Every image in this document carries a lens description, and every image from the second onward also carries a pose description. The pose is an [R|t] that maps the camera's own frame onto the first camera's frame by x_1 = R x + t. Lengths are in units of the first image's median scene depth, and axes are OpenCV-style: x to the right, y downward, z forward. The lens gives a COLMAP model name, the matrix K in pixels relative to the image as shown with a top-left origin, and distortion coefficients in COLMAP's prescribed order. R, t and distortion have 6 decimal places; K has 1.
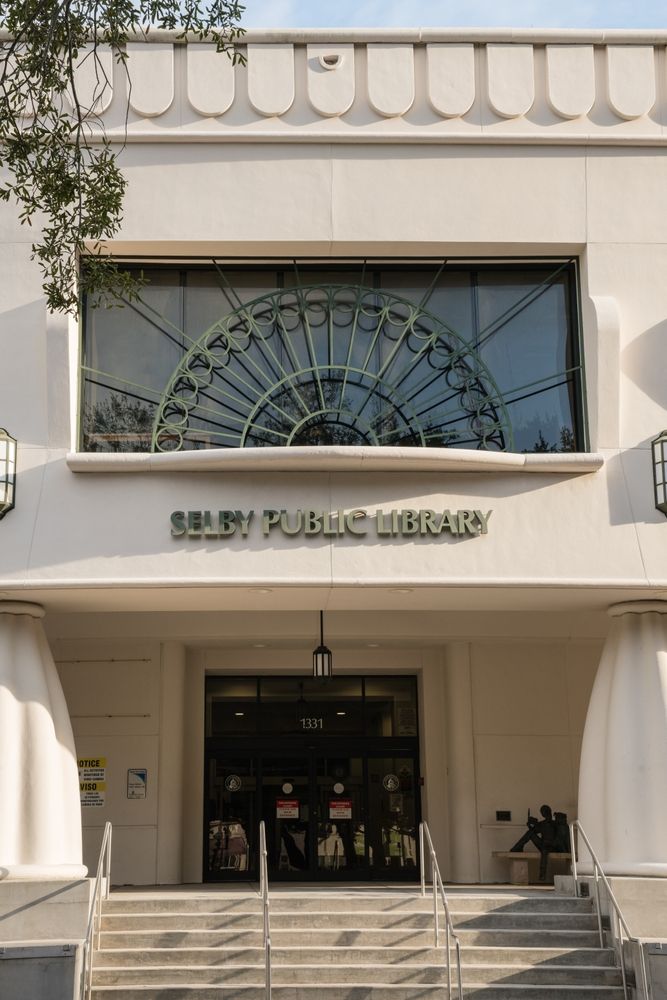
lens RADIAL K [[1339.7, 0, 333.5], [0, 1339.7, 500.0], [0, 0, 1]] dist [0.219888, -0.014275]
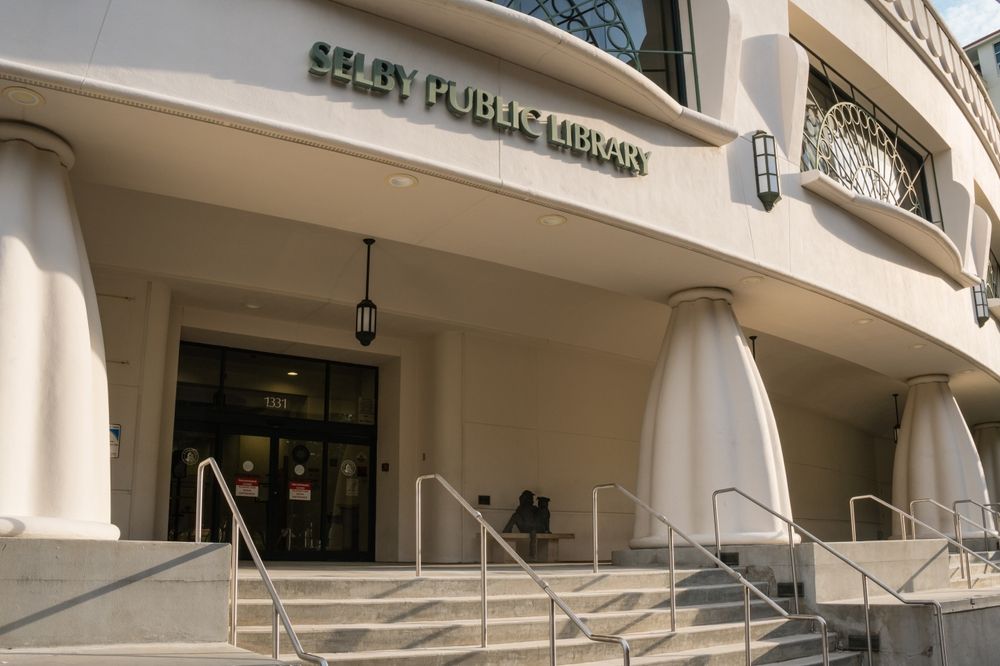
lens RADIAL K [[811.8, 0, 499.5], [0, 811.8, 360.4], [0, 0, 1]] dist [-0.193881, 0.111638]
pose [[0.860225, 0.119256, 0.495774, -0.220154], [-0.127457, 0.991692, -0.017395, 0.170169], [-0.493729, -0.048226, 0.868277, 0.586778]]
